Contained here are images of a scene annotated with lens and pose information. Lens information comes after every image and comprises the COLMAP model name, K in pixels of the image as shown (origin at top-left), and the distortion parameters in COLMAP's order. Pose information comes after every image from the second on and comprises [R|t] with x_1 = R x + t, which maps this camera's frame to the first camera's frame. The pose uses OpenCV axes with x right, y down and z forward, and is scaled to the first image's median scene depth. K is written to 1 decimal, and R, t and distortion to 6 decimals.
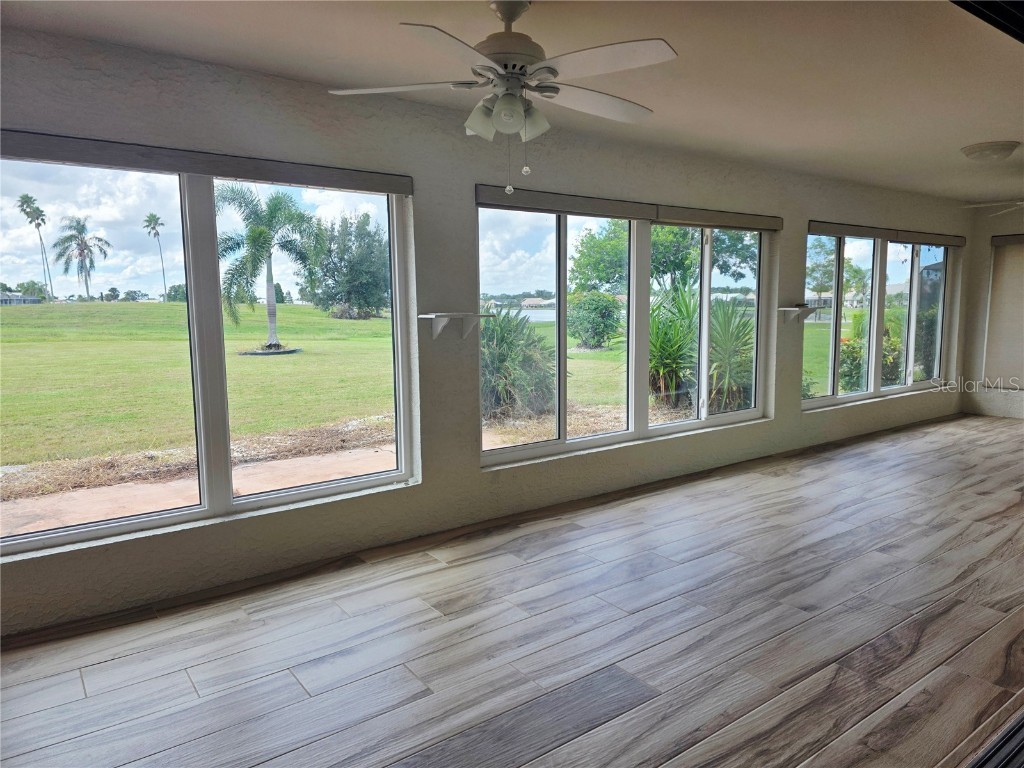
lens RADIAL K [[675.9, 0, 527.1], [0, 675.9, 388.3], [0, 0, 1]] dist [0.091336, -0.097499]
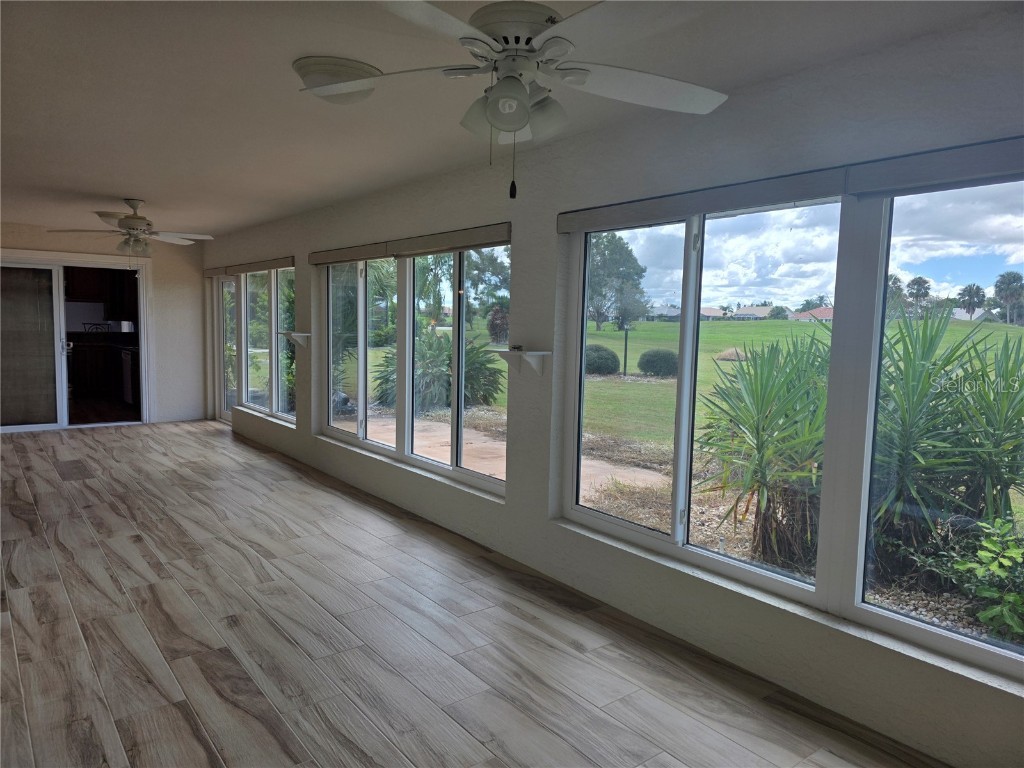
lens RADIAL K [[680.6, 0, 516.2], [0, 680.6, 386.9], [0, 0, 1]] dist [0.089304, -0.094200]
pose [[0.027454, 0.102961, -0.994306, 1.368291], [-0.146956, 0.984290, 0.097866, -0.190609], [0.988762, 0.143433, 0.042153, 1.250303]]
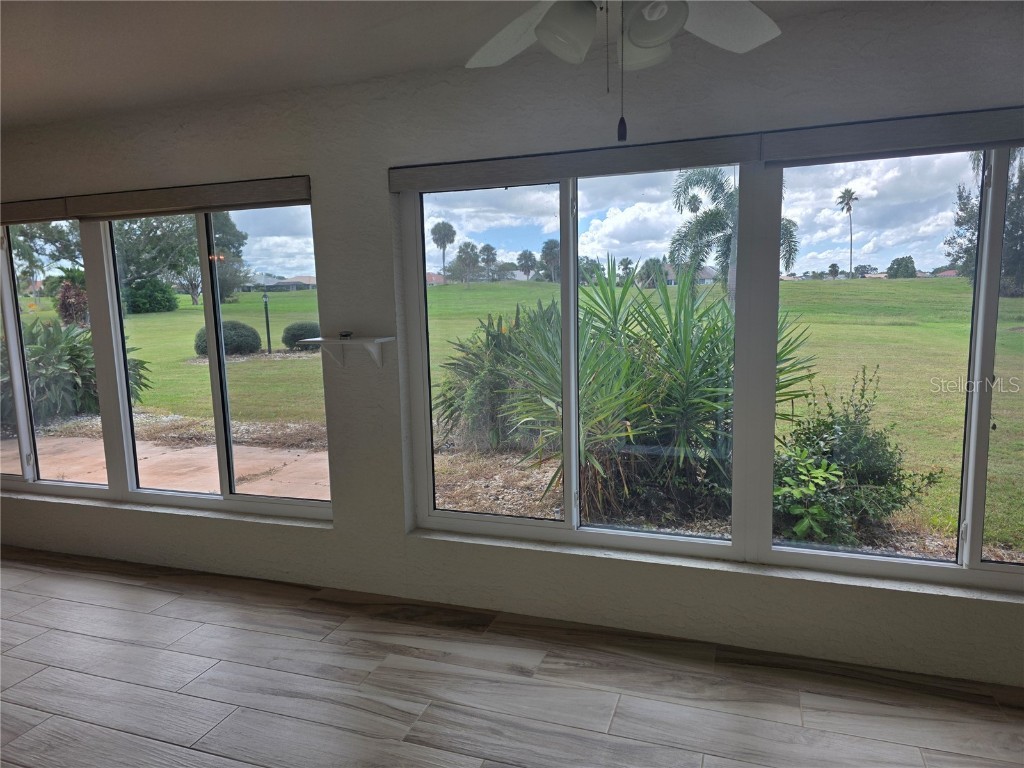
lens RADIAL K [[680.6, 0, 516.2], [0, 680.6, 386.9], [0, 0, 1]] dist [0.089304, -0.094200]
pose [[0.558933, 0.110188, -0.821859, 1.181139], [-0.081553, 0.993631, 0.077755, -0.171162], [0.825193, 0.023566, 0.564359, 1.029296]]
